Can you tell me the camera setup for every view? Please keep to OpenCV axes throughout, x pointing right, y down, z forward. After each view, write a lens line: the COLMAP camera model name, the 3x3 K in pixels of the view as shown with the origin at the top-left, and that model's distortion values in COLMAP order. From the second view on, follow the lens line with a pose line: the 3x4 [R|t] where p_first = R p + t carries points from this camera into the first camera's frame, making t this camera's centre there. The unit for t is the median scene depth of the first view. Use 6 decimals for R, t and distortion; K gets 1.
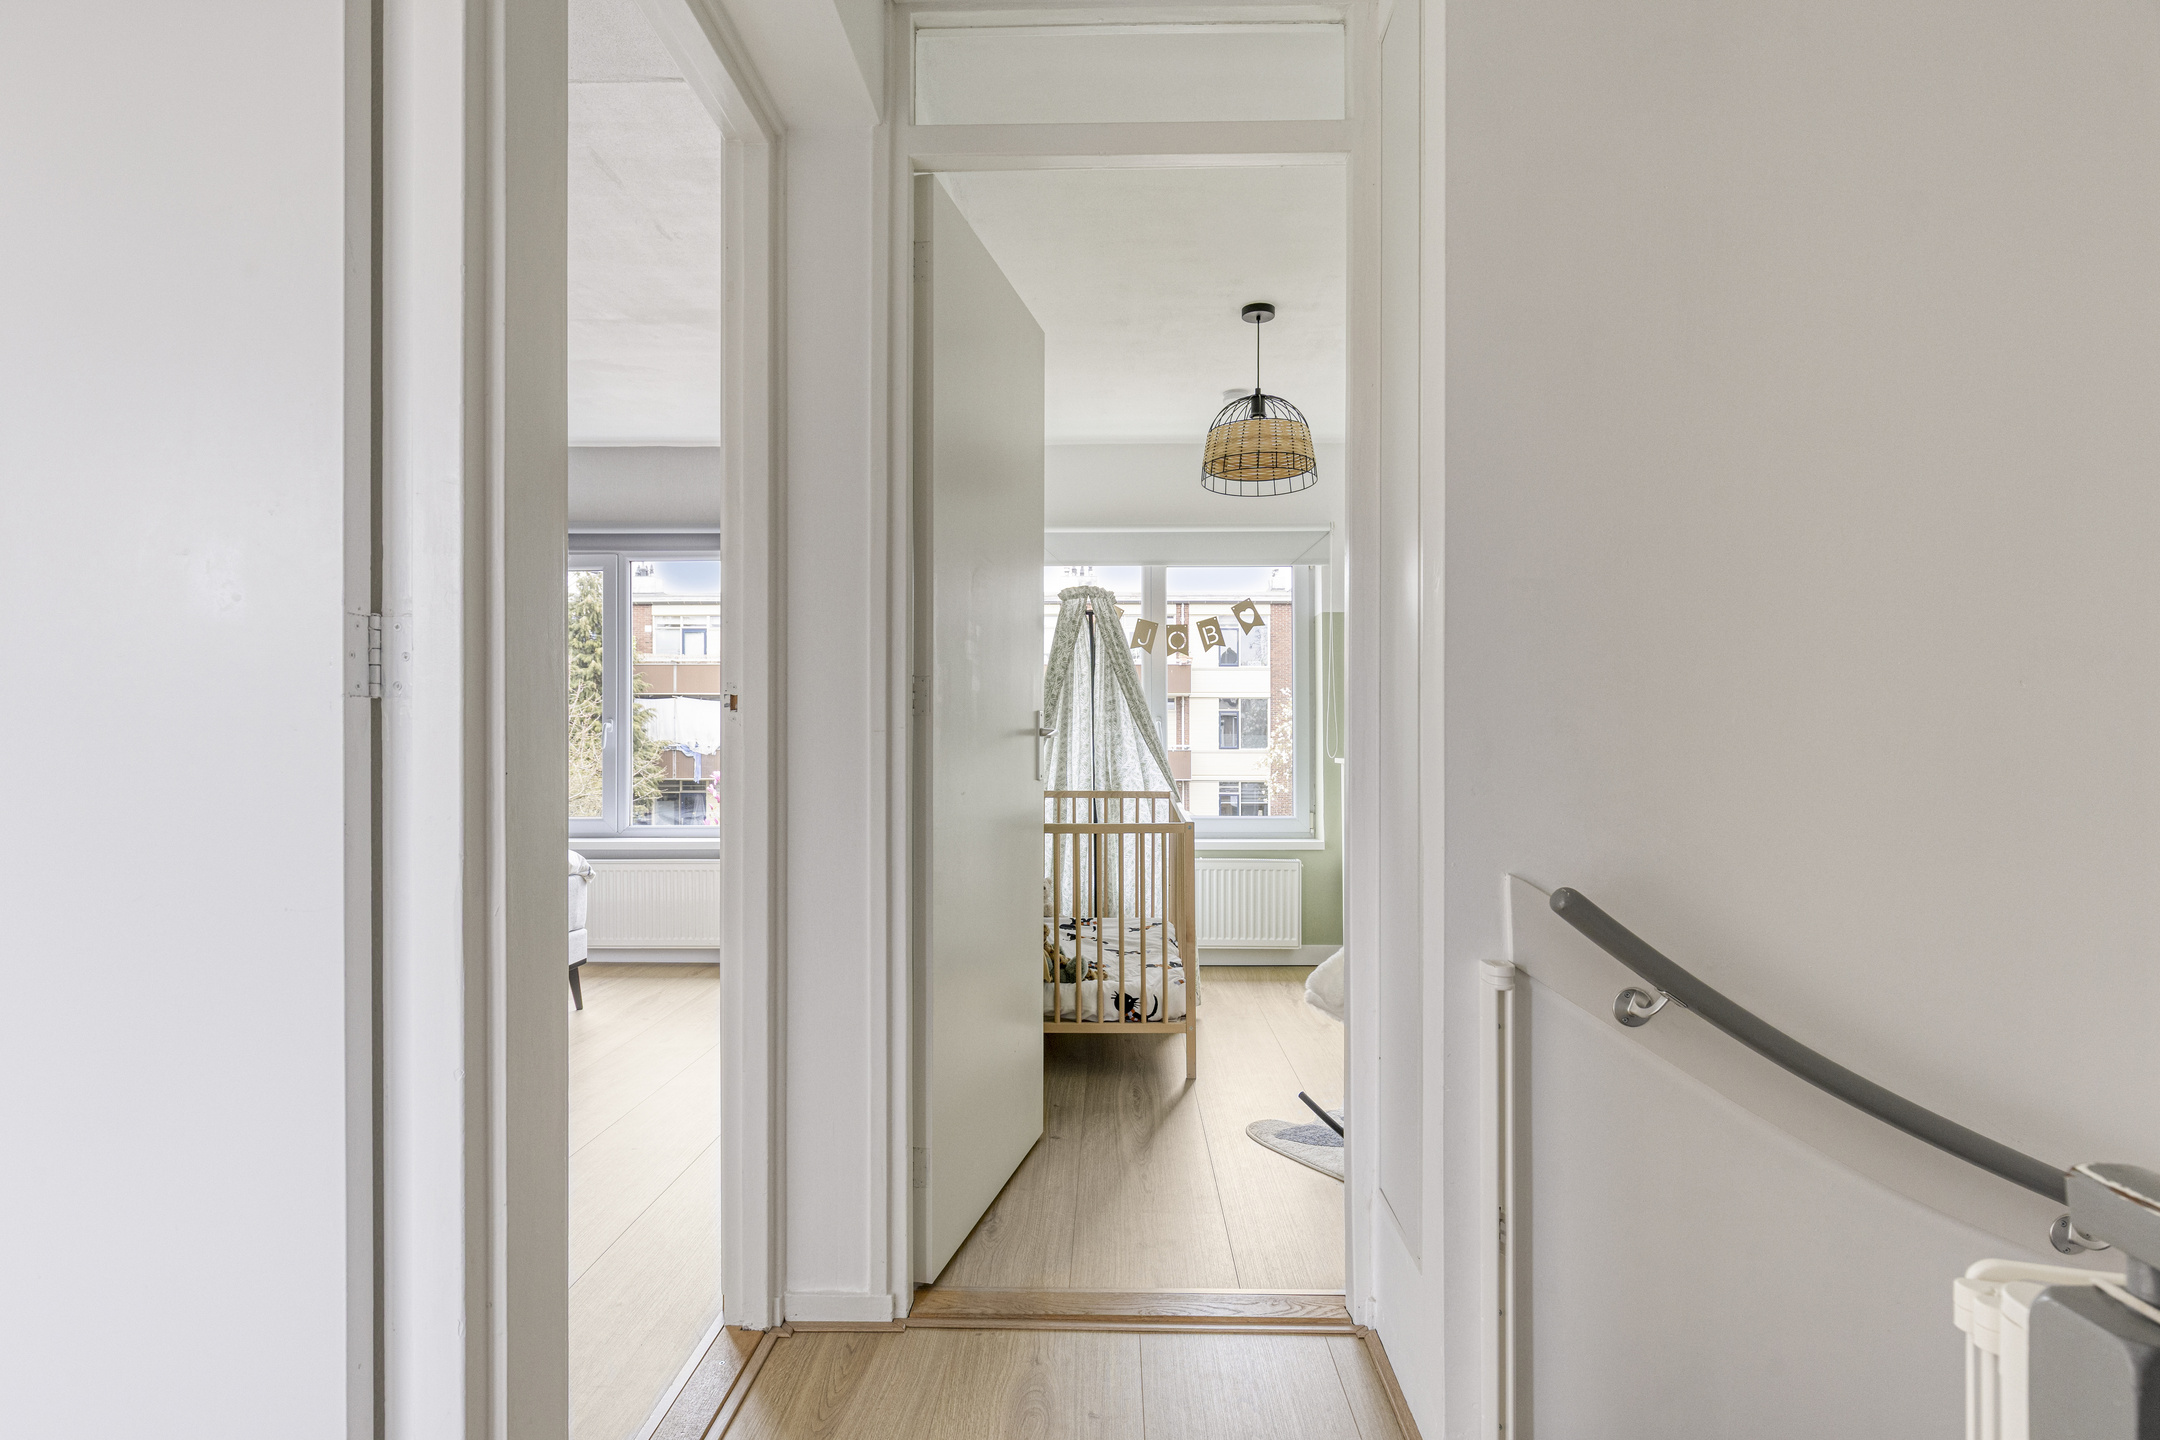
lens RADIAL K [[1089.9, 0, 1098.5], [0, 1089.9, 721.0], [0, 0, 1]] dist [0.004222, -0.002377]
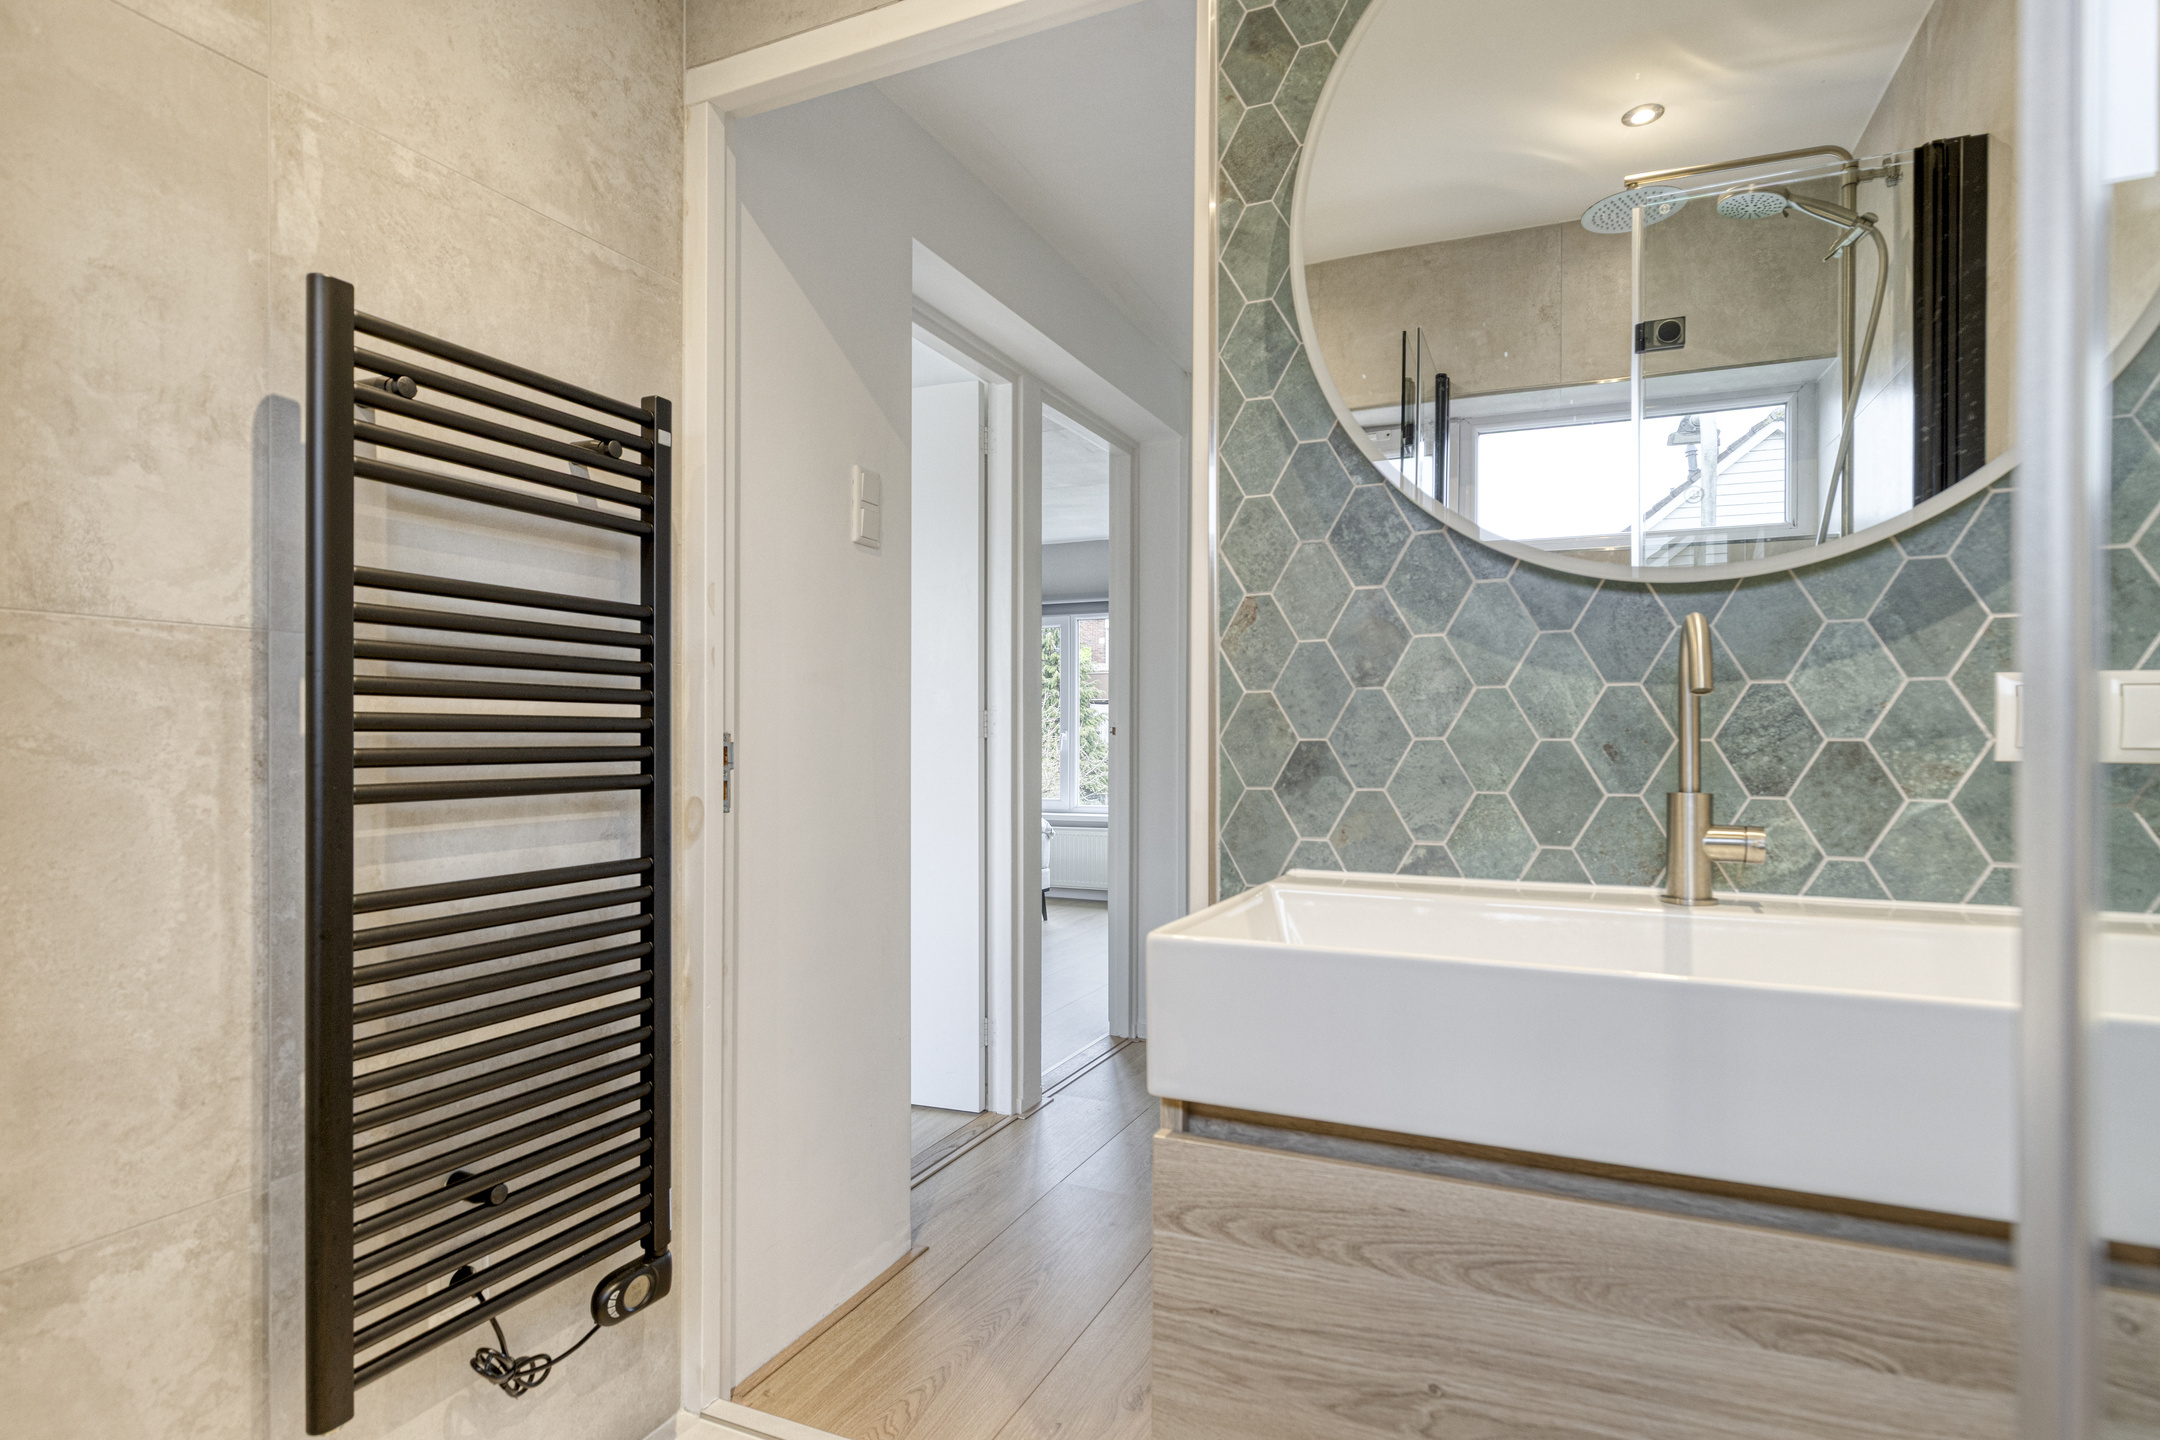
lens RADIAL K [[1129.8, 0, 1079.0], [0, 1129.8, 727.3], [0, 0, 1]] dist [0.007385, -0.004374]
pose [[0.915249, 0.001789, -0.402885, 0.205188], [-0.000687, 0.999996, 0.002880, -0.014633], [0.402888, -0.002359, 0.915246, -0.433088]]
